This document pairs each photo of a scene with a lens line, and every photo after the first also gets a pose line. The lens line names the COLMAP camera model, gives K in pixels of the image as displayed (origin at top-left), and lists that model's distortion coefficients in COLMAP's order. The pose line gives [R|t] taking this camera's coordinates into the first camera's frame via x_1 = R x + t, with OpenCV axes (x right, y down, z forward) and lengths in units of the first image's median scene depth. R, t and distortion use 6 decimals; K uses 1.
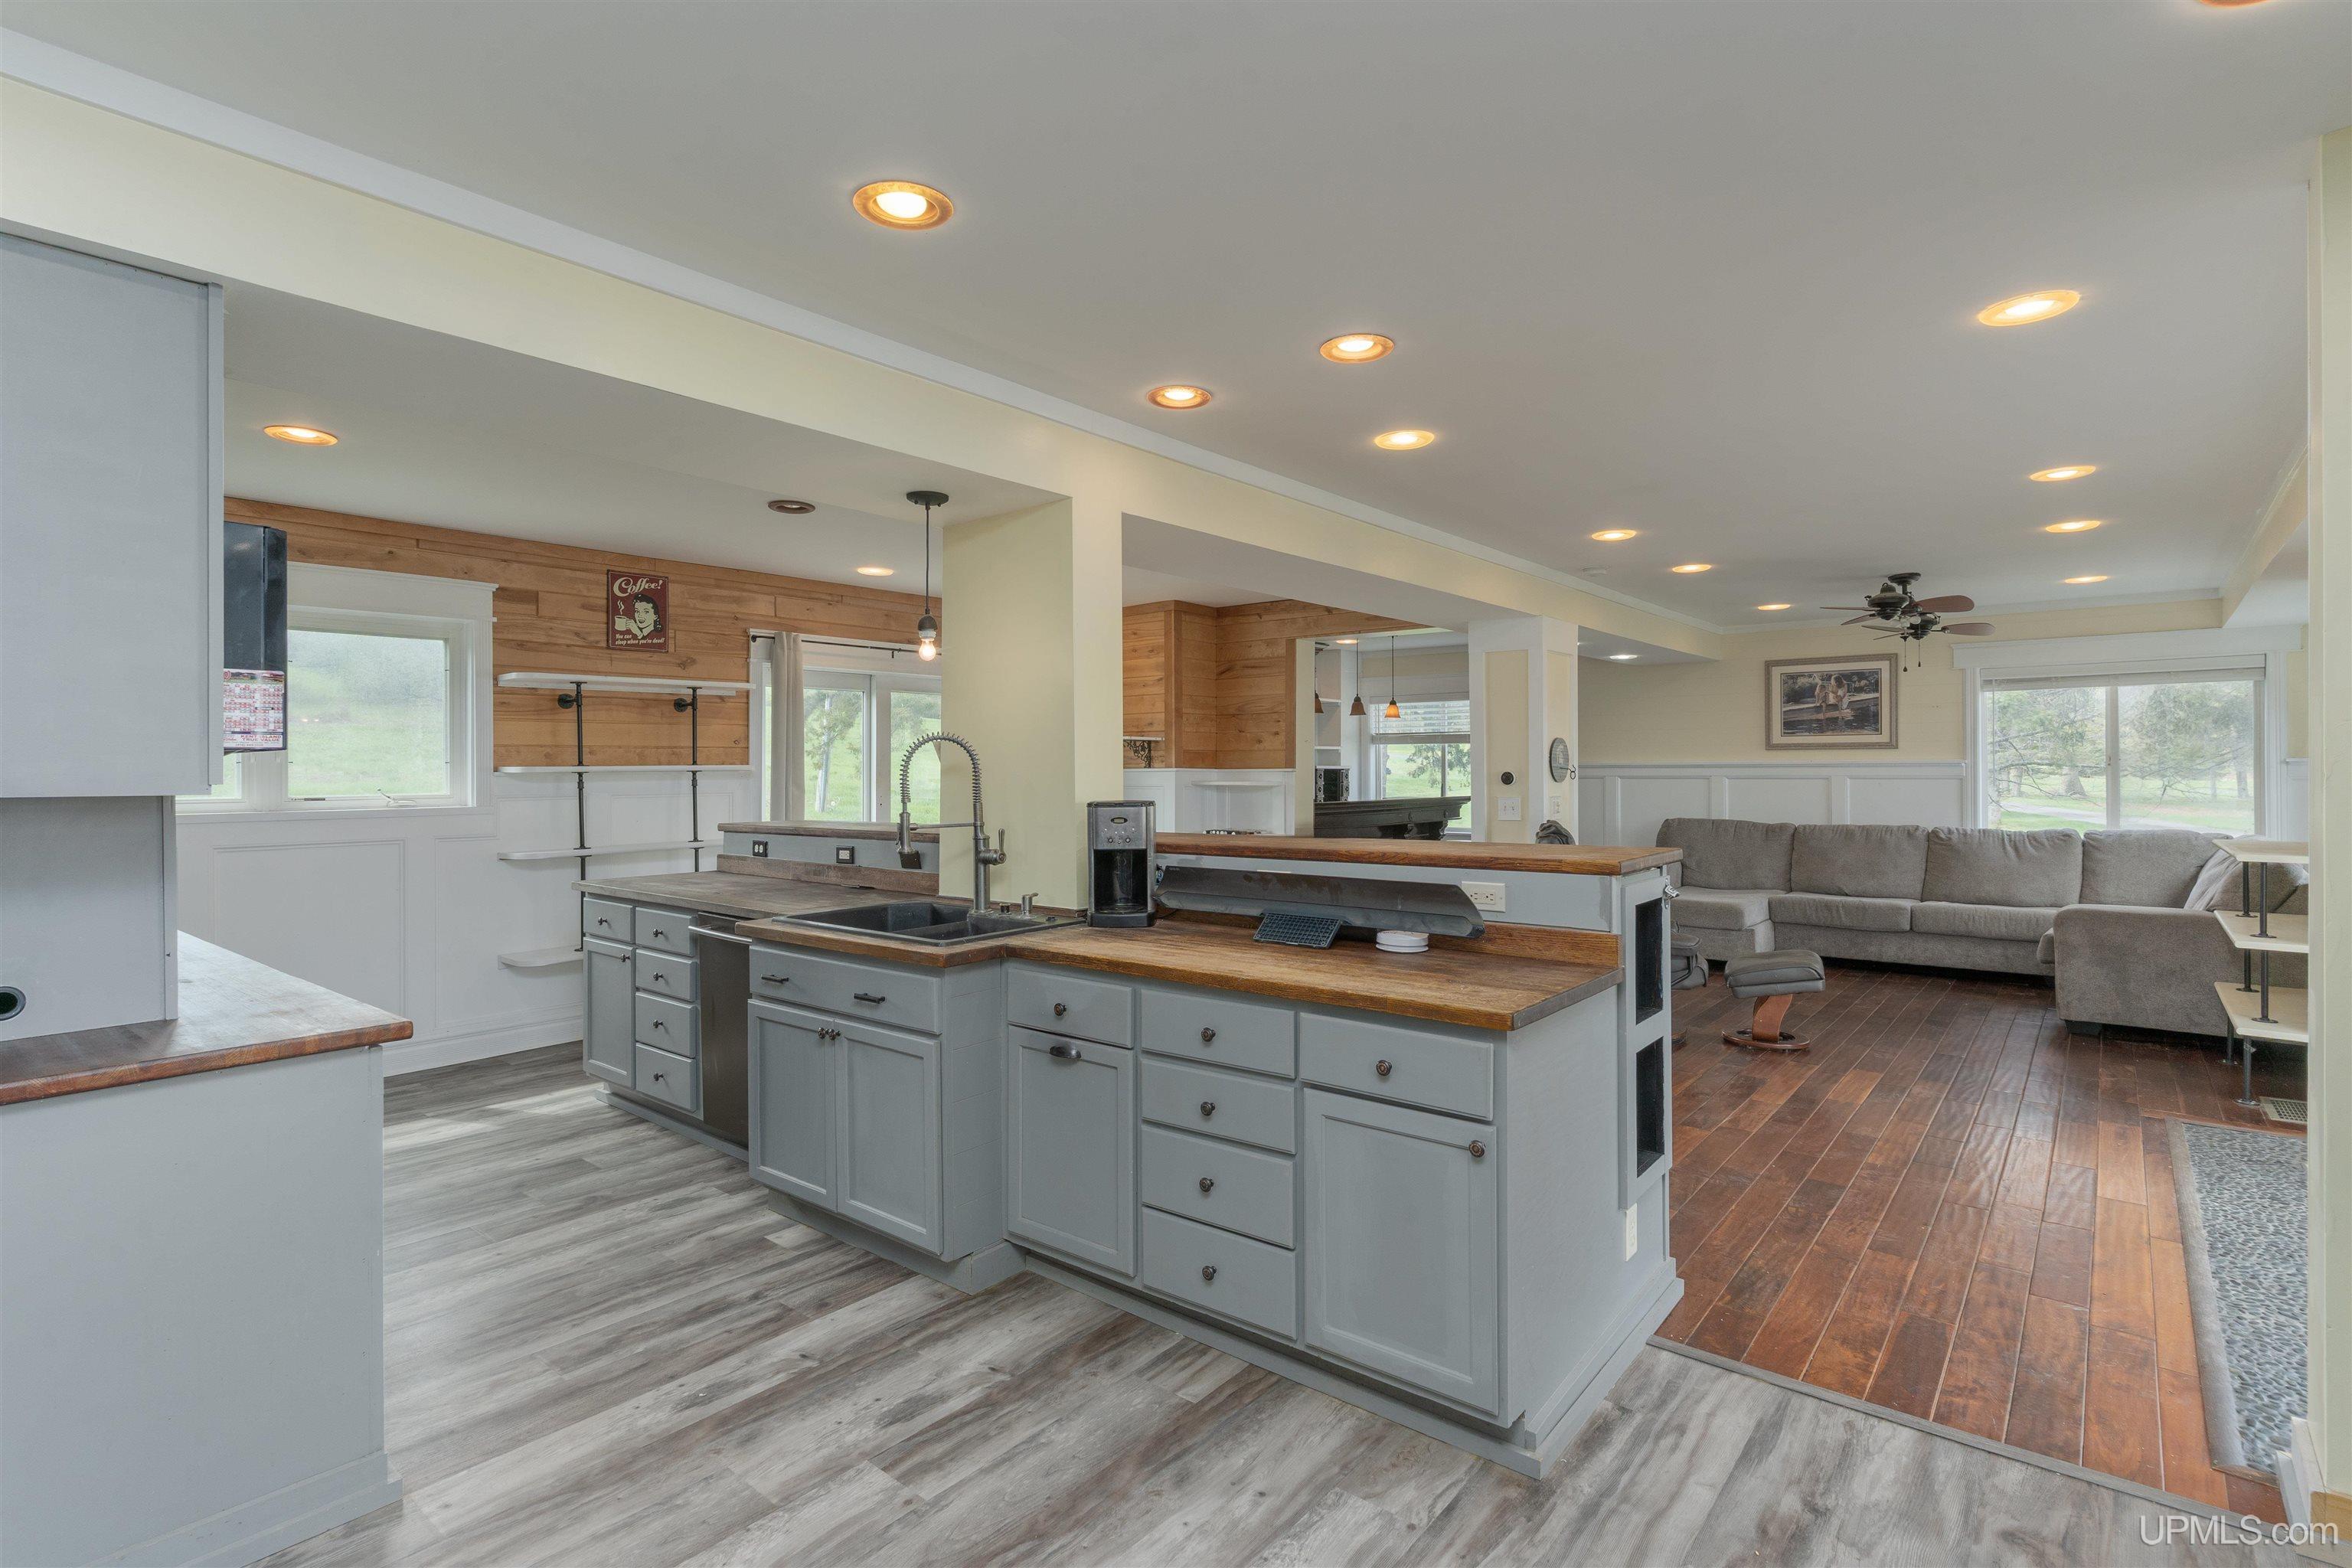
lens RADIAL K [[1128.0, 0, 1174.1], [0, 1128.0, 770.9], [0, 0, 1]] dist [0.003135, -0.000727]
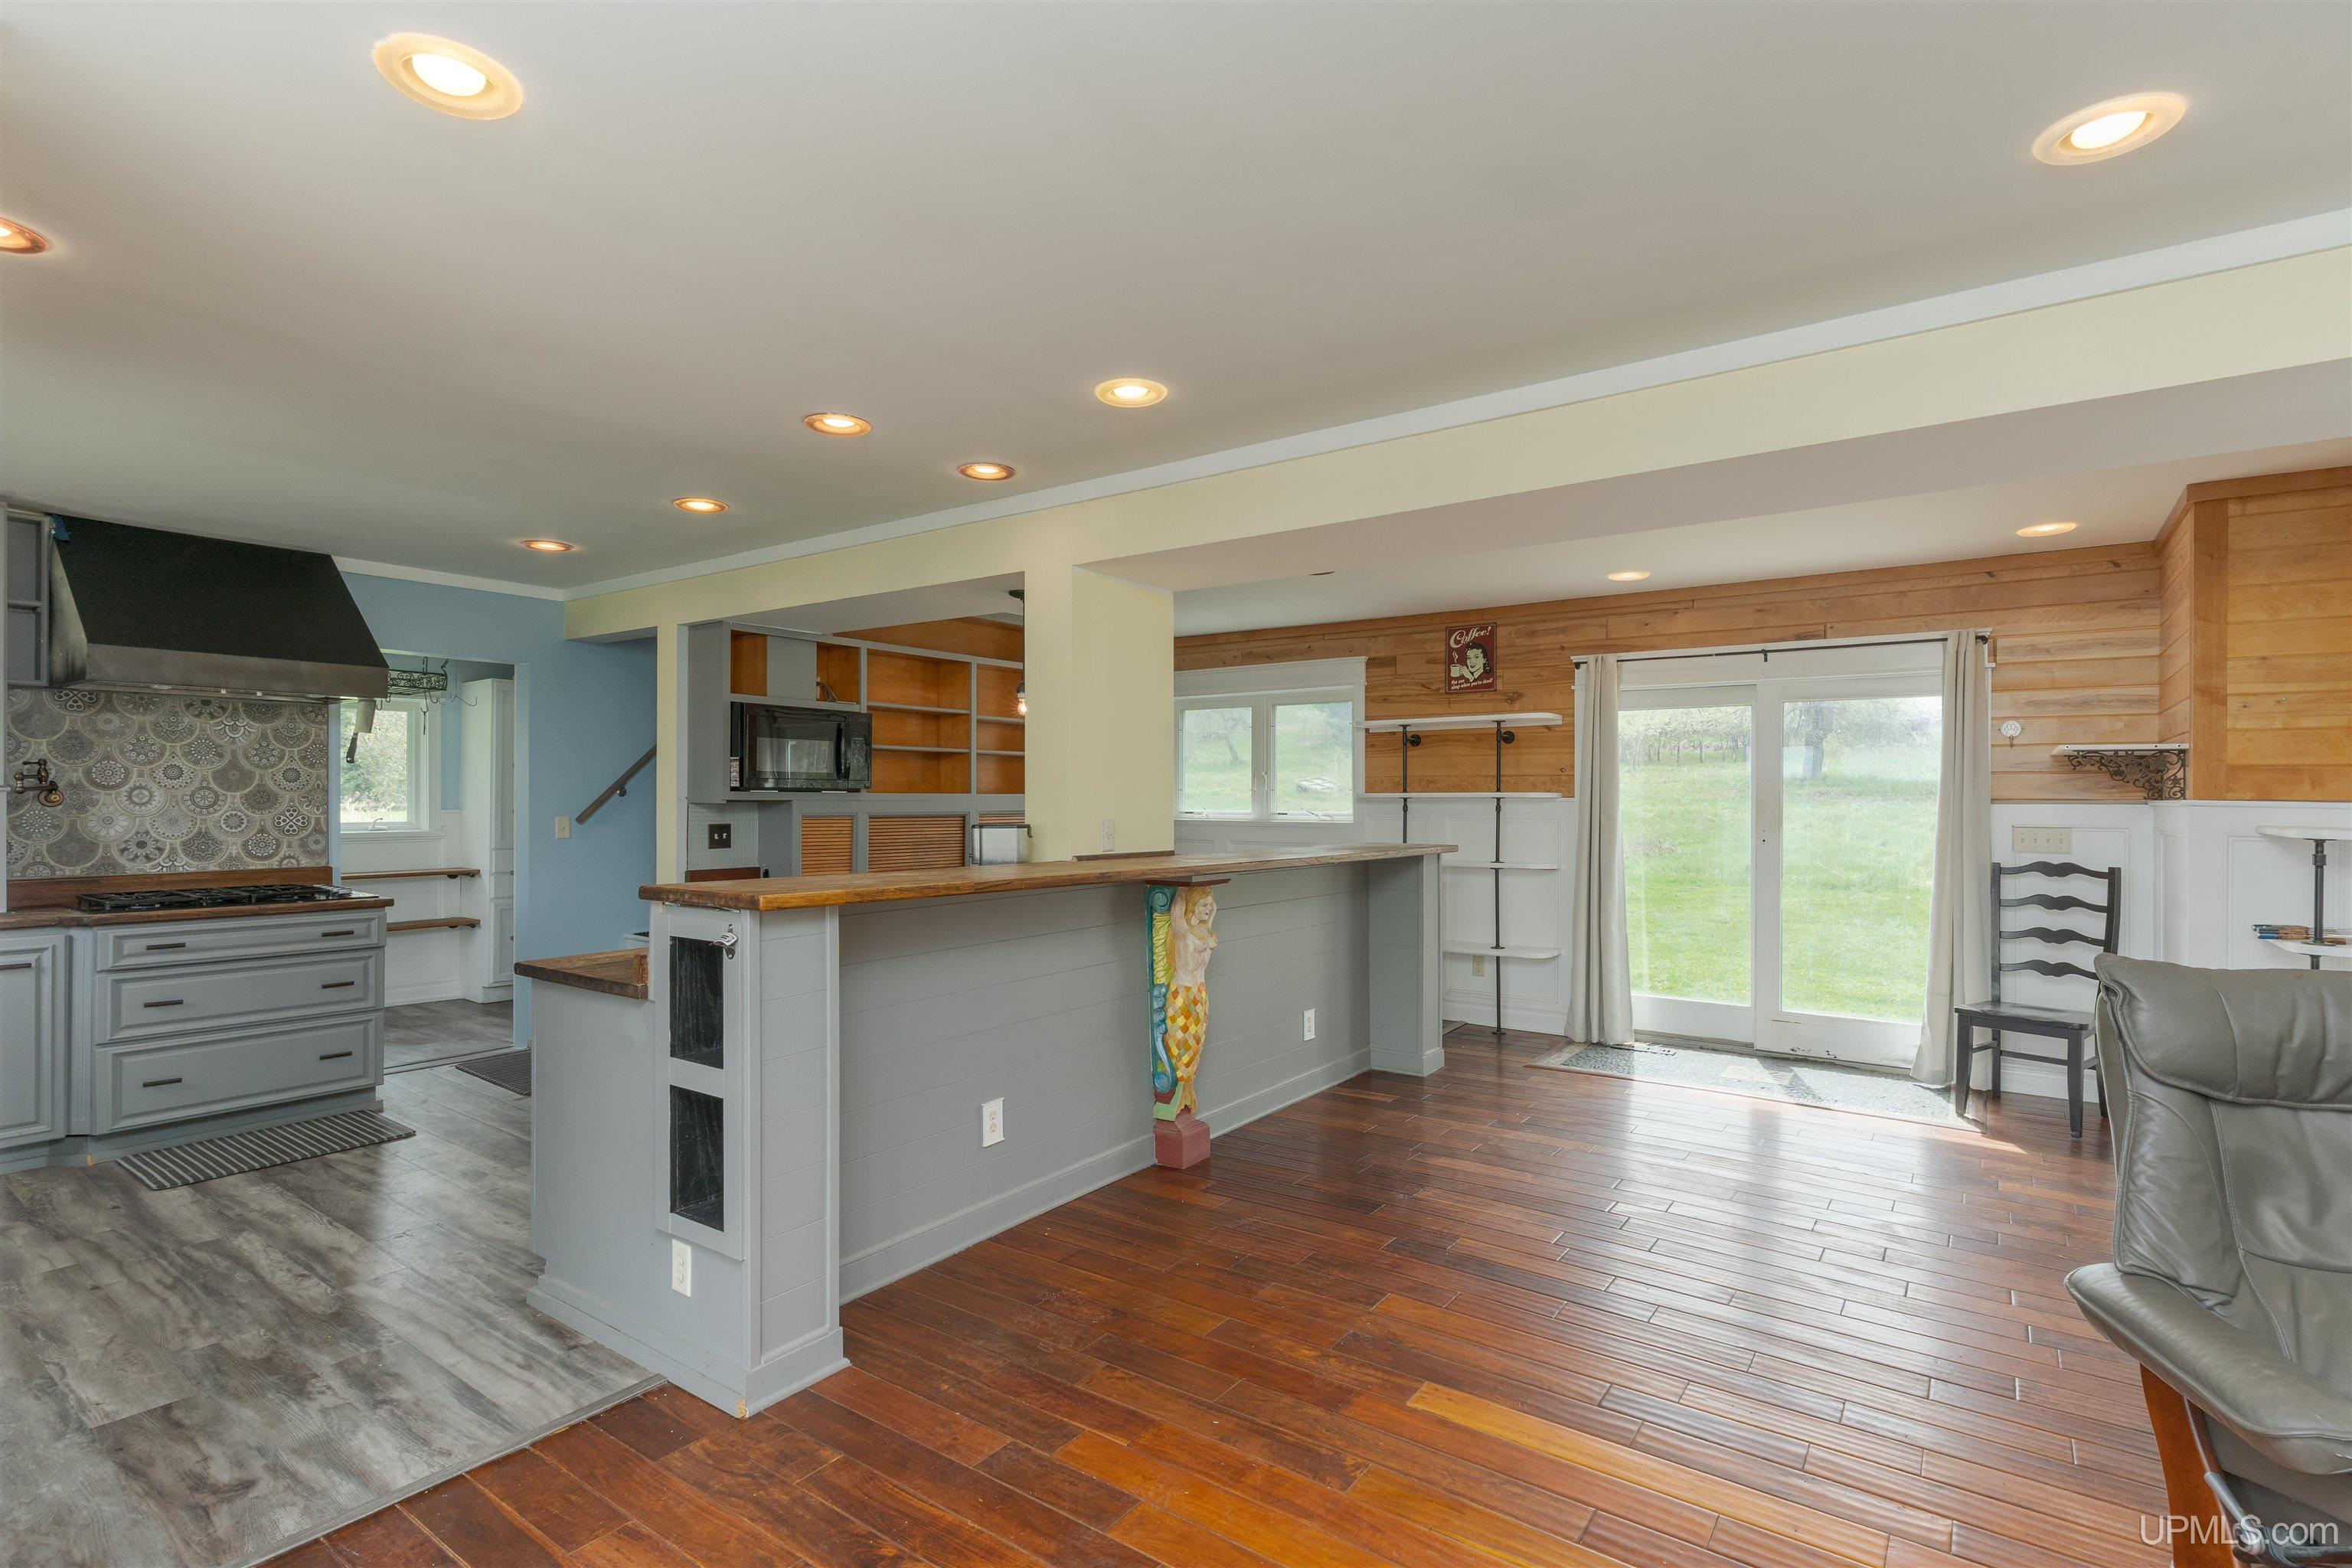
lens RADIAL K [[1128.0, 0, 1168.7], [0, 1128.0, 795.3], [0, 0, 1]] dist [0.003135, -0.000727]
pose [[0.059330, 0.005687, -0.998222, 0.661943], [-0.005345, 0.999971, 0.005379, -0.006681], [0.998224, 0.005016, 0.059358, 0.638677]]
